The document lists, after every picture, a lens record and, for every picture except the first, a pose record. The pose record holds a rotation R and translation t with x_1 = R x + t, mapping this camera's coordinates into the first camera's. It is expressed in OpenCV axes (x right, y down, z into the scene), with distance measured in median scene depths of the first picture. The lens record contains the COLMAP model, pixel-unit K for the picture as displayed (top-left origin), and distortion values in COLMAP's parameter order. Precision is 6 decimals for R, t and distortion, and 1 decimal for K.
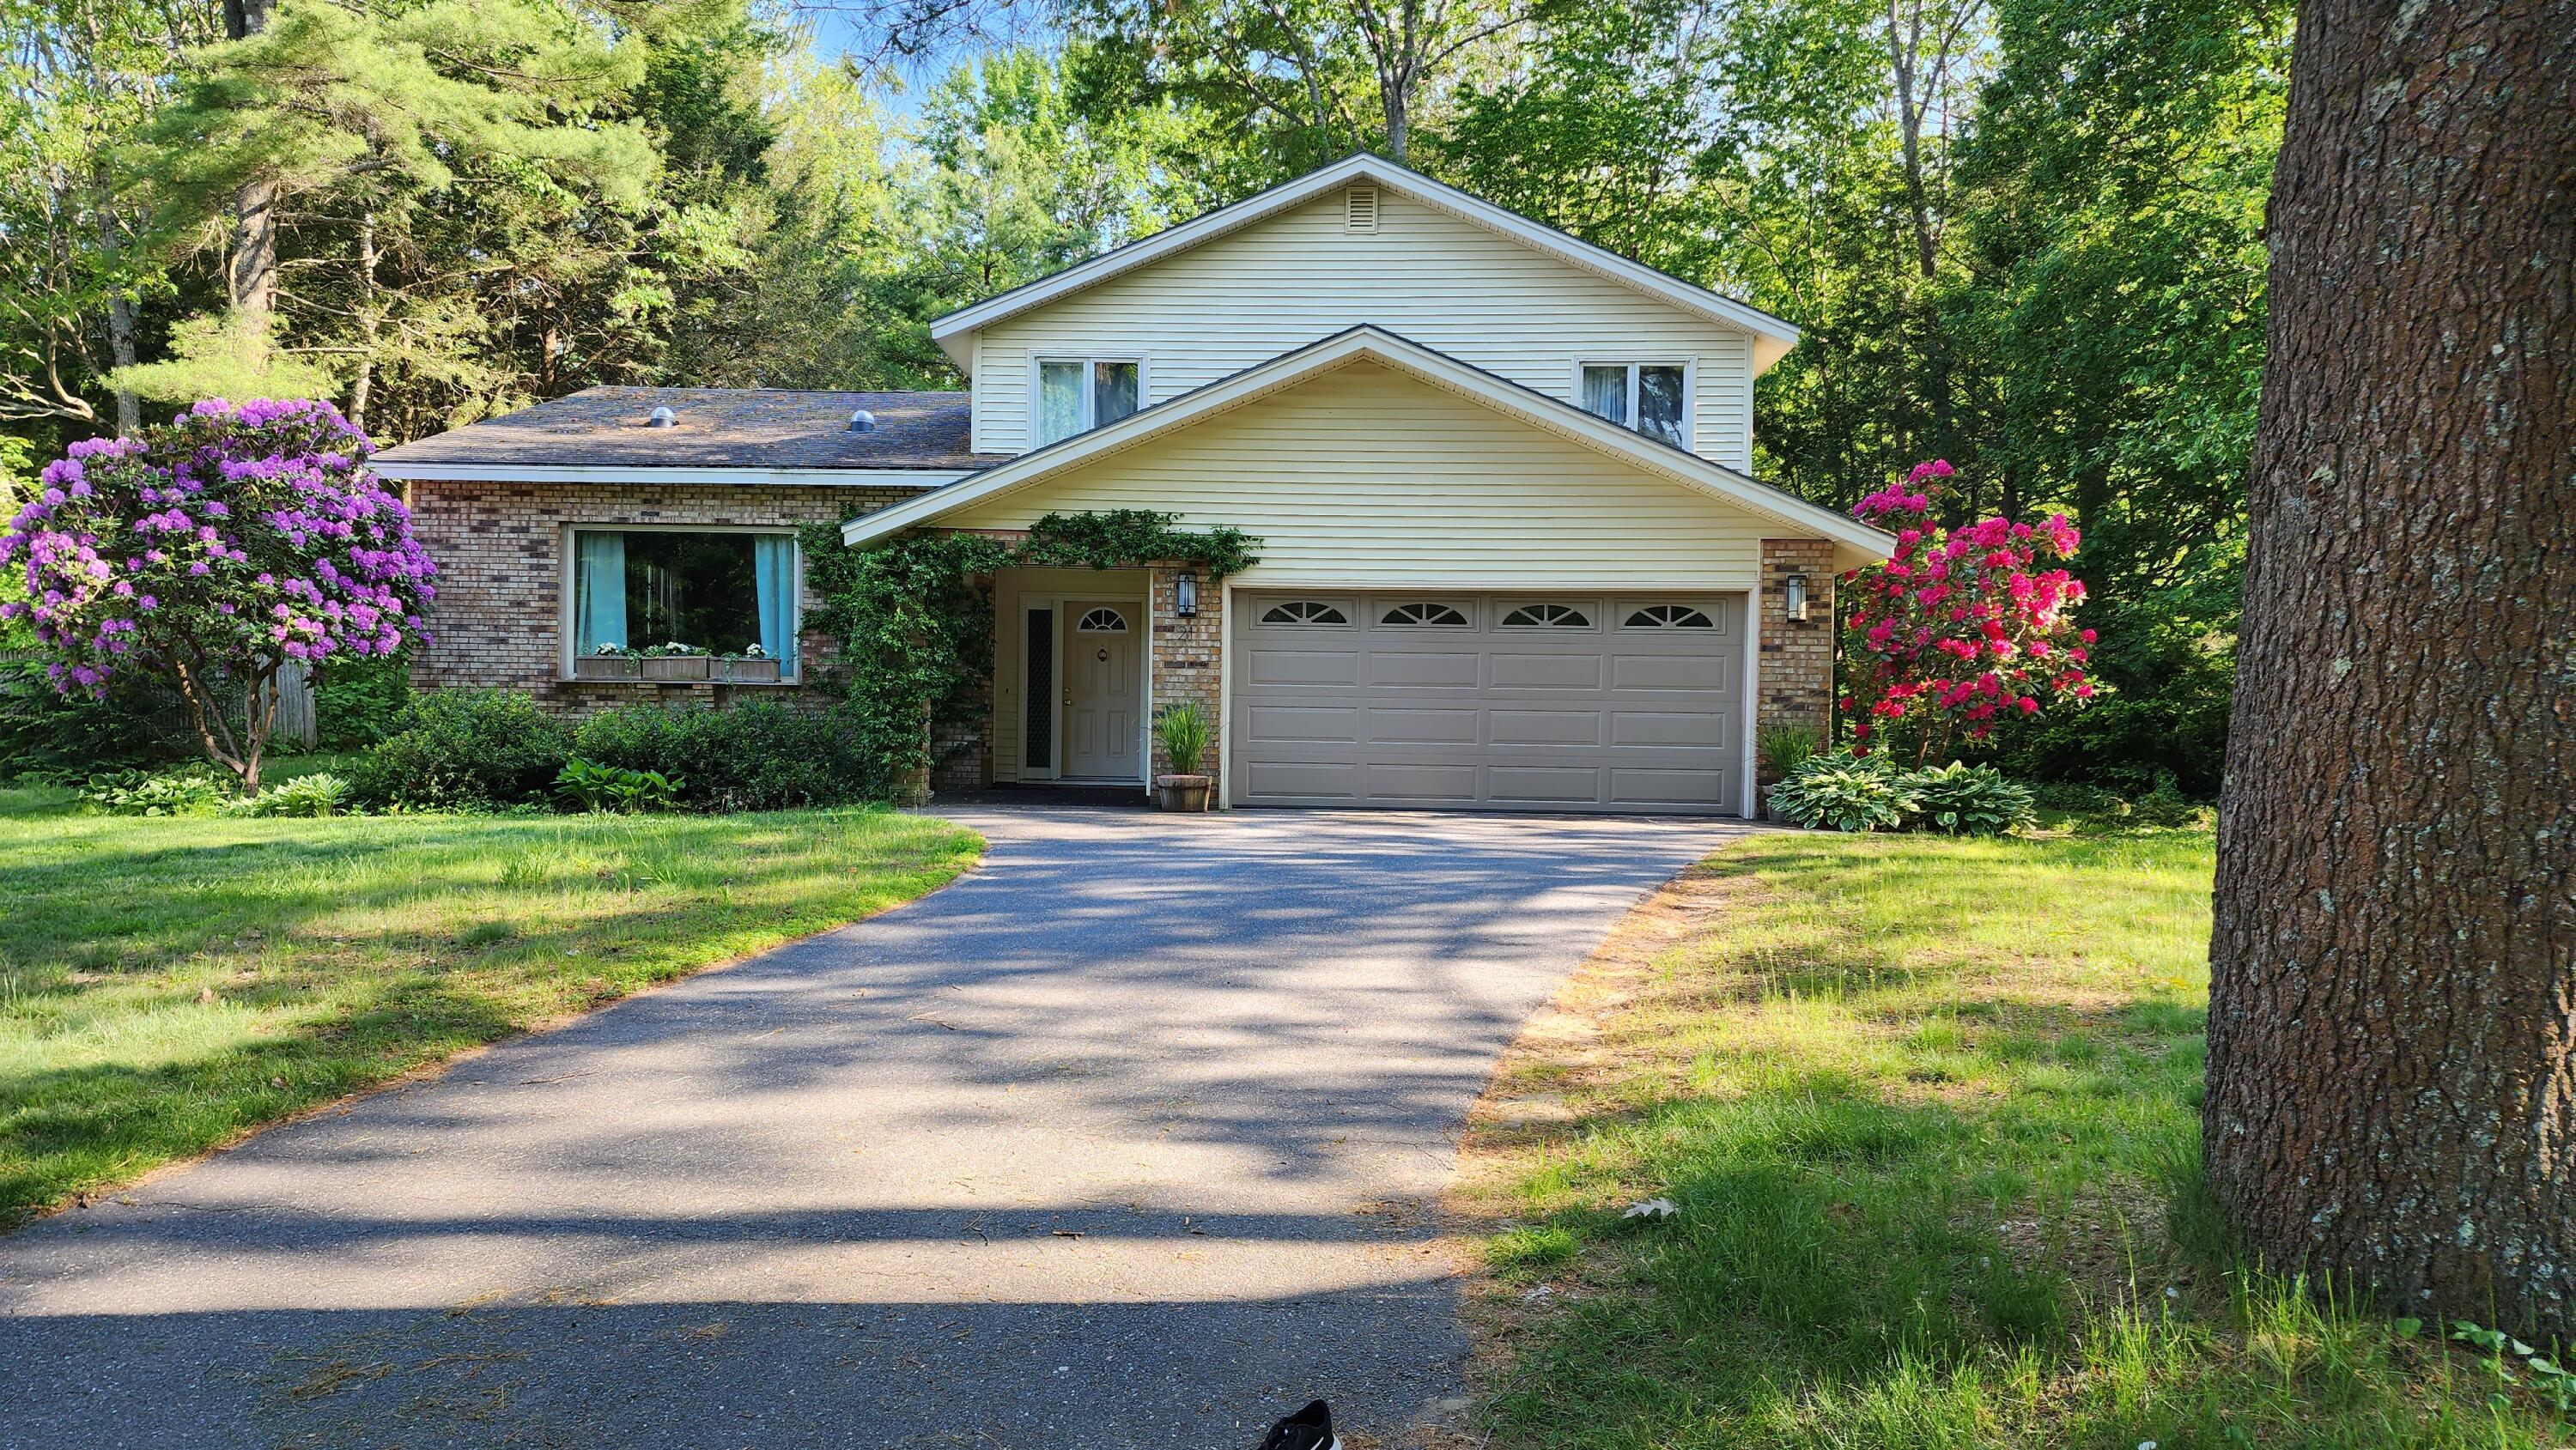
lens RADIAL K [[1721.5, 0, 1280.6], [0, 1721.5, 728.4], [0, 0, 1]] dist [0.038834, -0.003099]
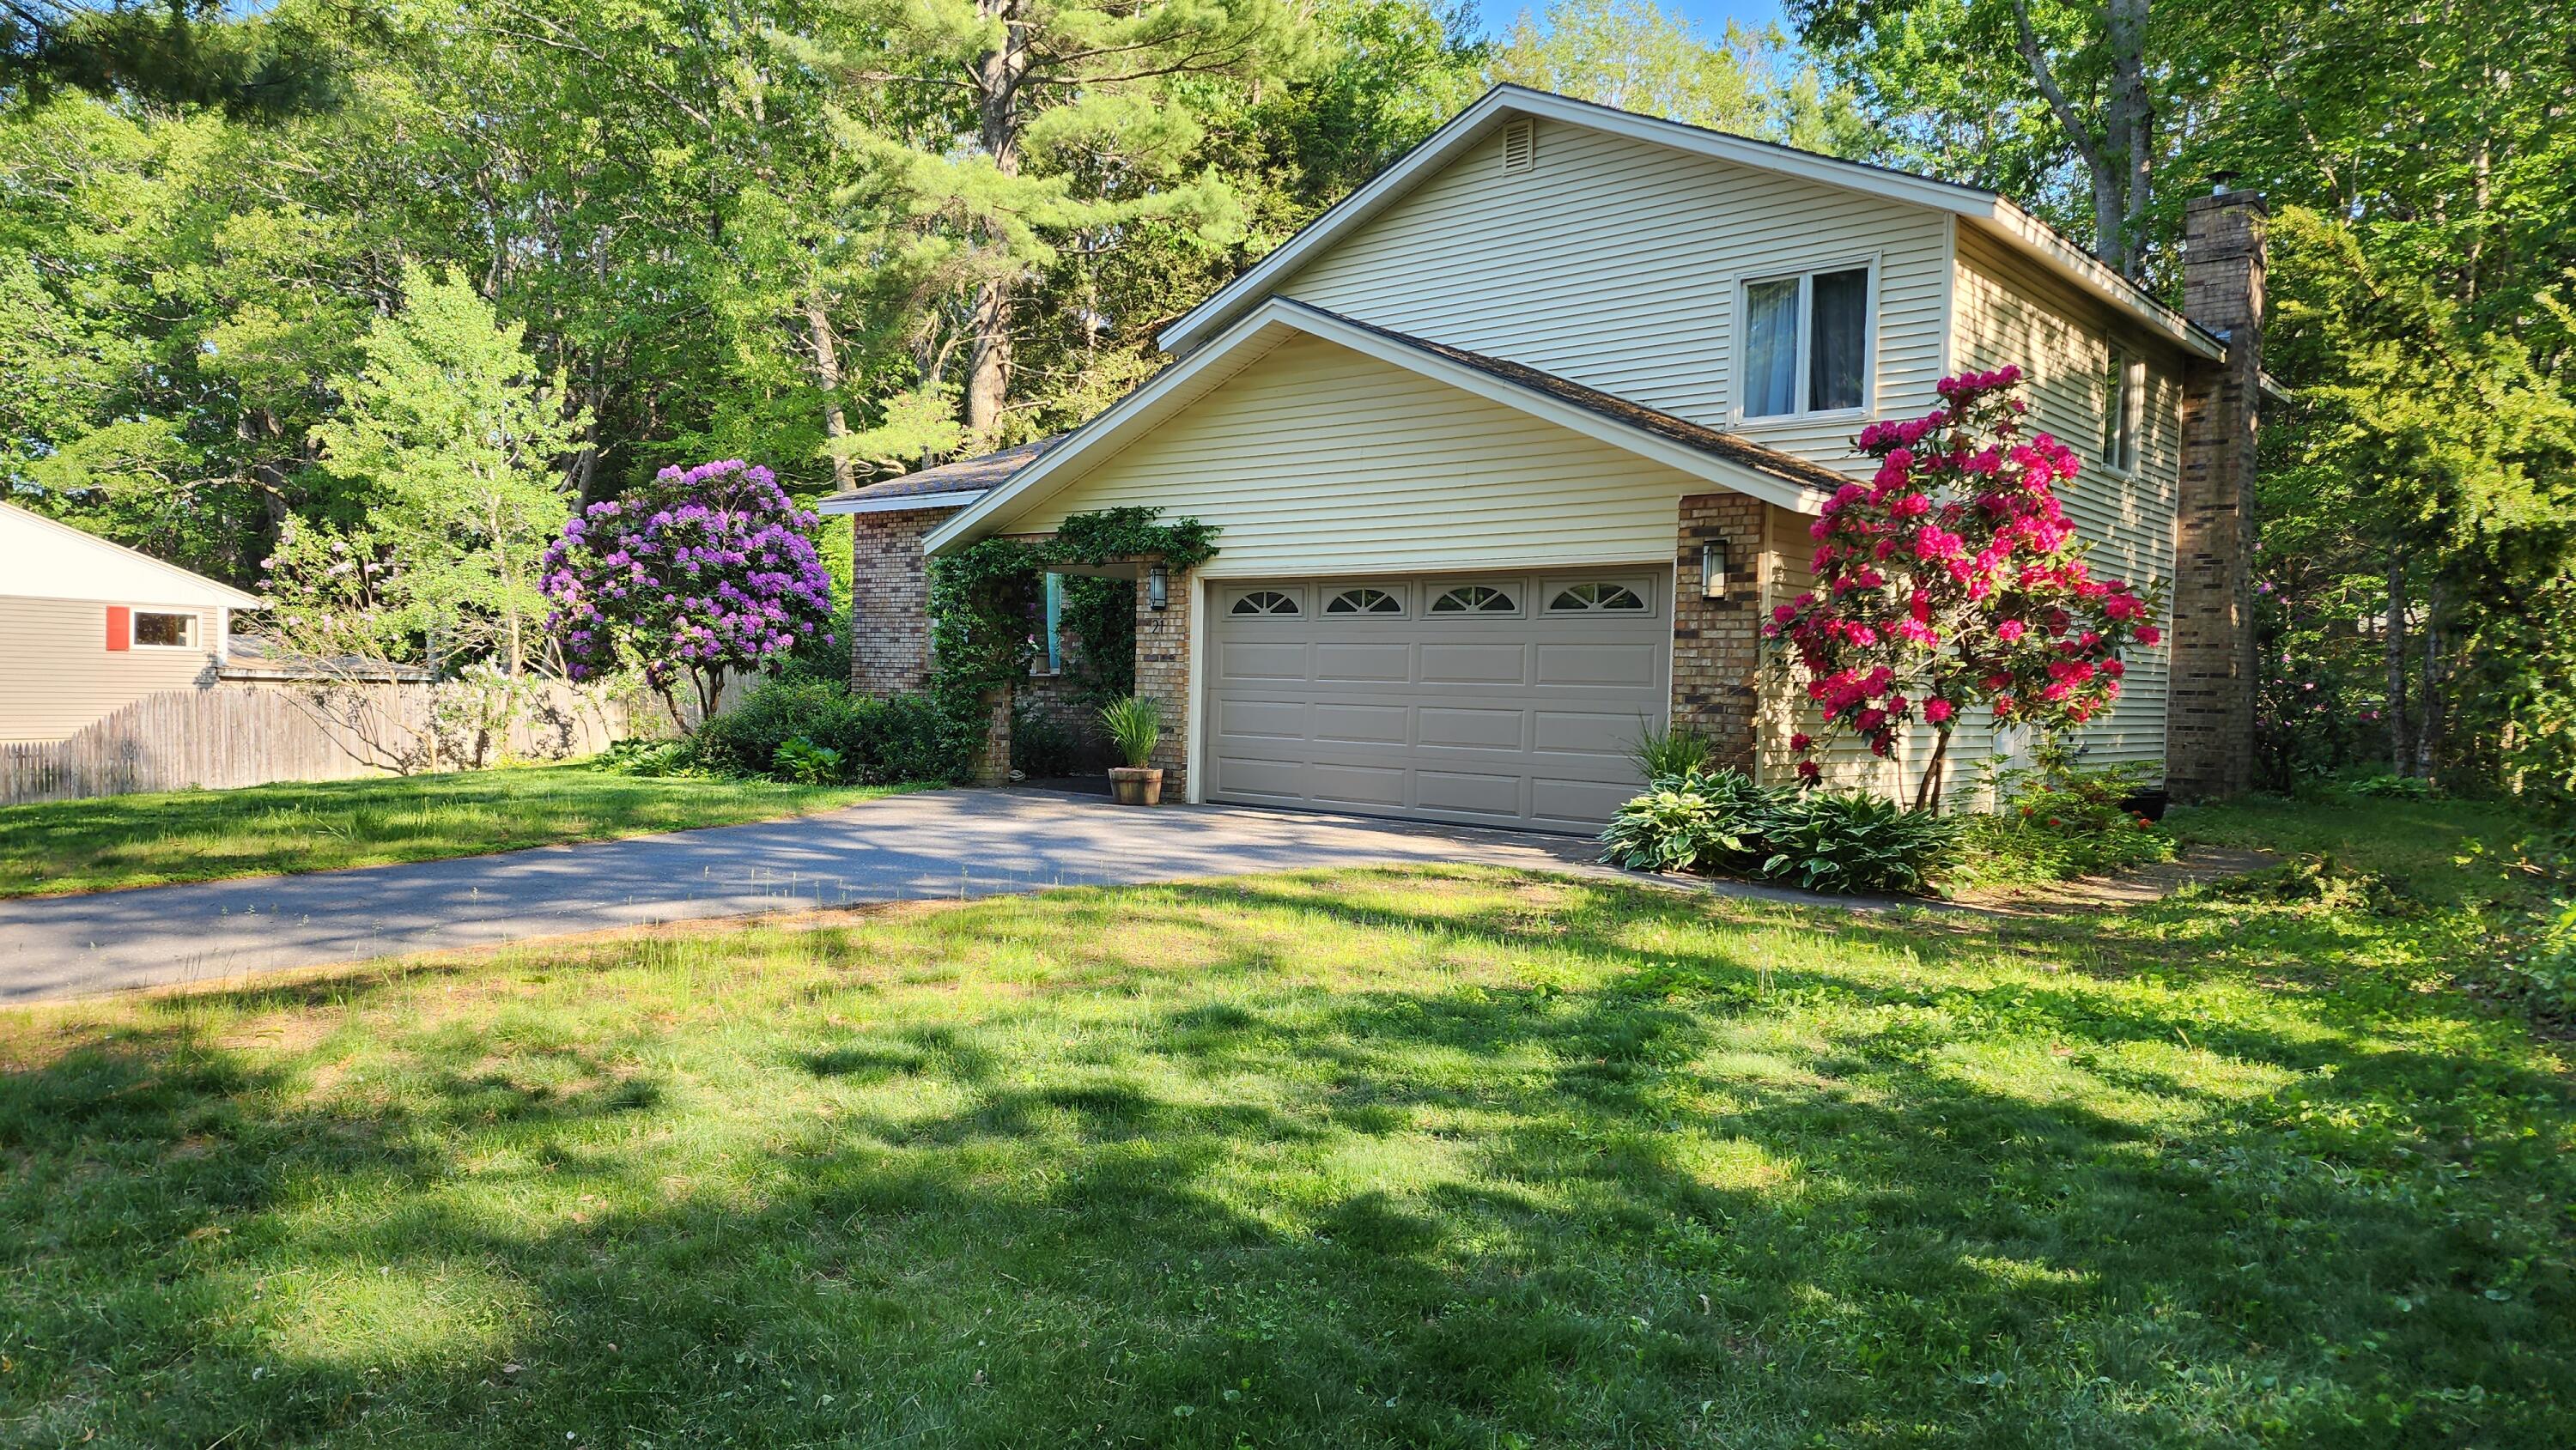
lens RADIAL K [[1721.5, 0, 1274.4], [0, 1721.5, 733.4], [0, 0, 1]] dist [0.038834, -0.003099]
pose [[0.770415, 0.022660, -0.637140, 0.631380], [-0.012953, 0.999718, 0.019894, -0.013863], [0.637411, -0.007074, 0.770491, 0.265307]]
